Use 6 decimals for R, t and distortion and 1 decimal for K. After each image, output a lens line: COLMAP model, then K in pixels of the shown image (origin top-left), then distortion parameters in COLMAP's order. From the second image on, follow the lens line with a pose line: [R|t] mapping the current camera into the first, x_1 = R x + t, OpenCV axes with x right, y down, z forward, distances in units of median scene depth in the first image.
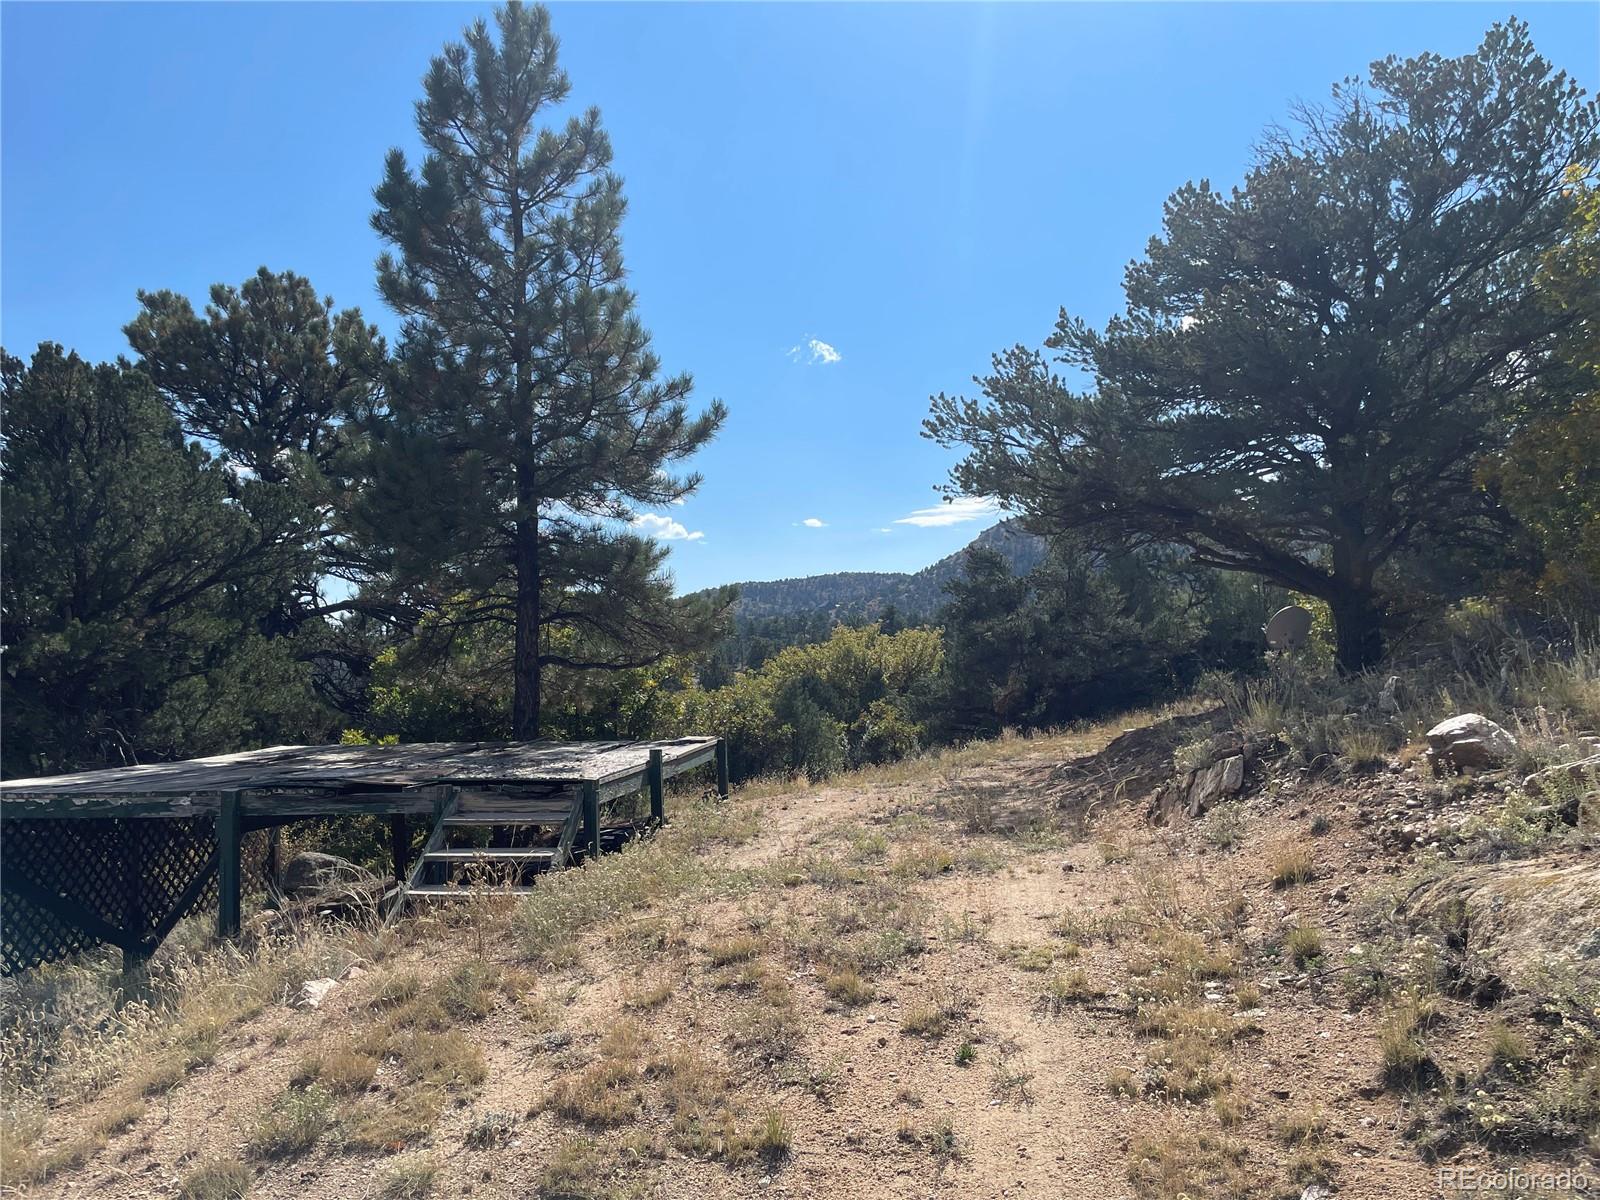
lens RADIAL K [[1206.9, 0, 802.2], [0, 1206.9, 600.6], [0, 0, 1]] dist [-0.008927, -0.011540]
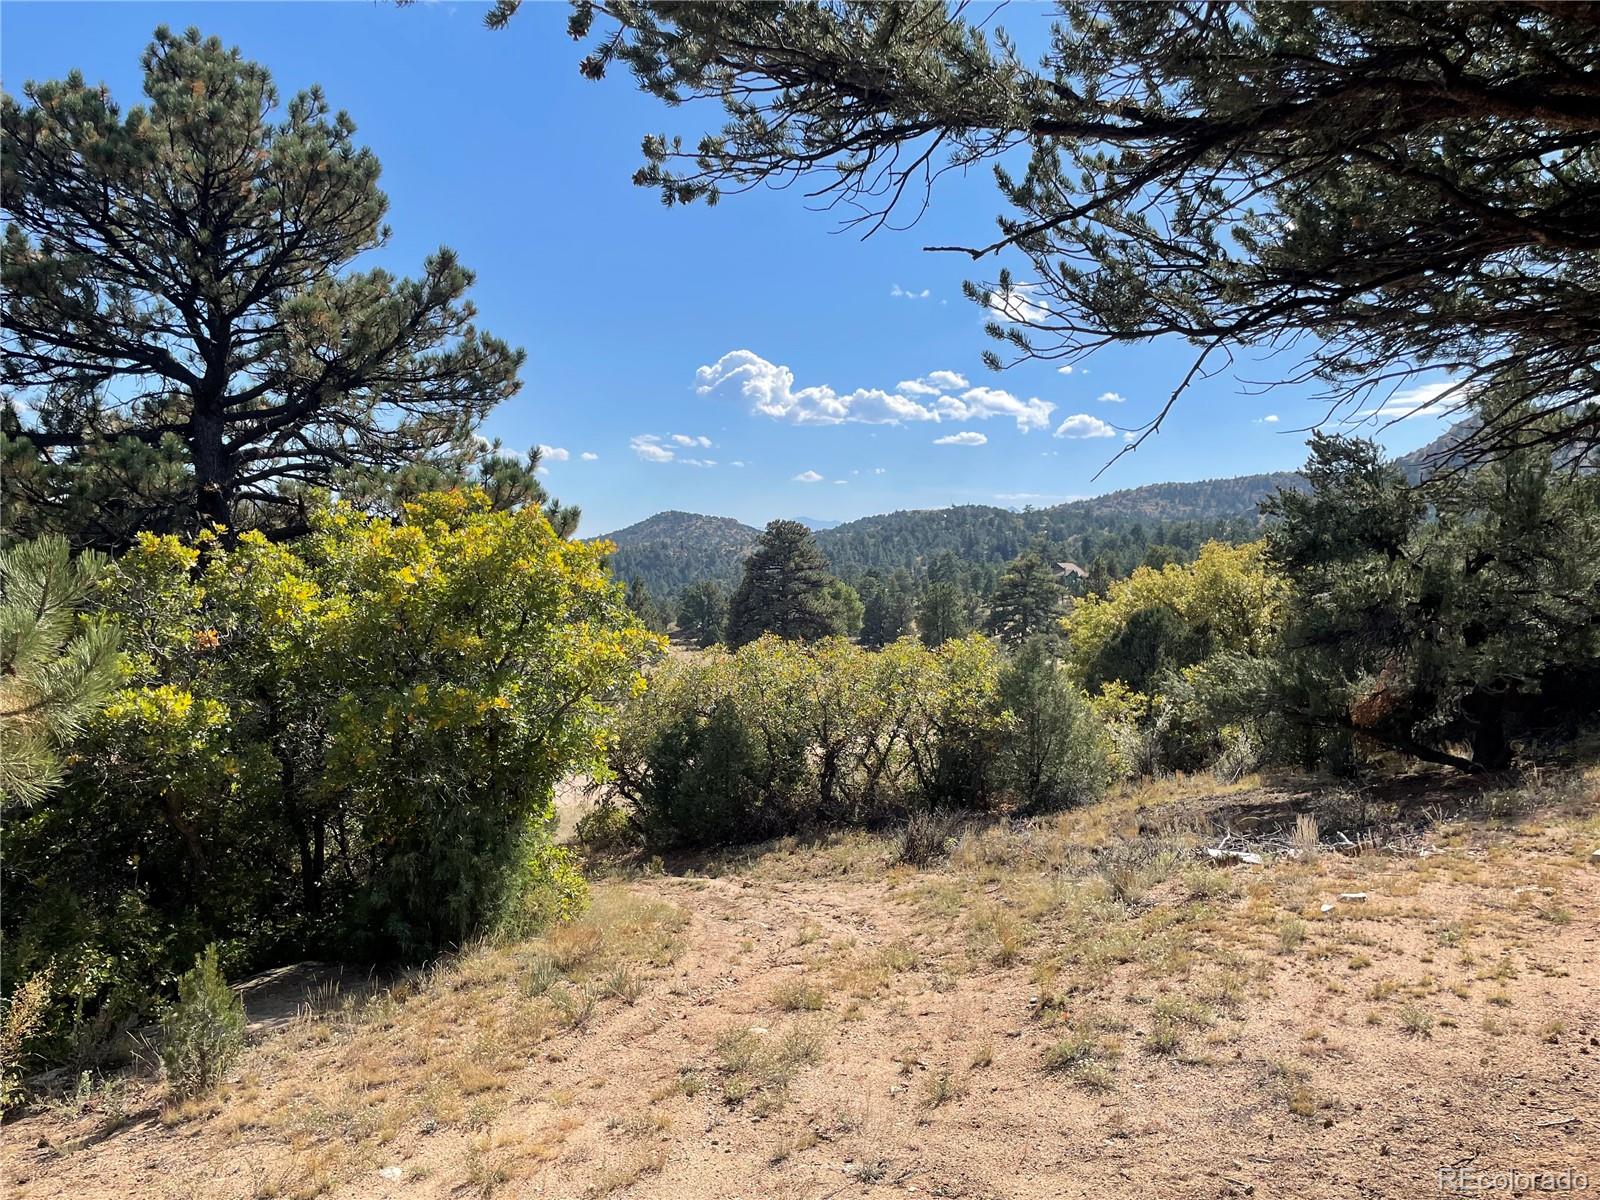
lens RADIAL K [[1206.9, 0, 795.6], [0, 1206.9, 598.2], [0, 0, 1]] dist [-0.008927, -0.011540]
pose [[0.939062, 0.039620, -0.341458, 0.104915], [-0.011641, 0.996431, 0.083603, -0.011539], [0.343551, -0.074533, 0.936172, 0.376791]]
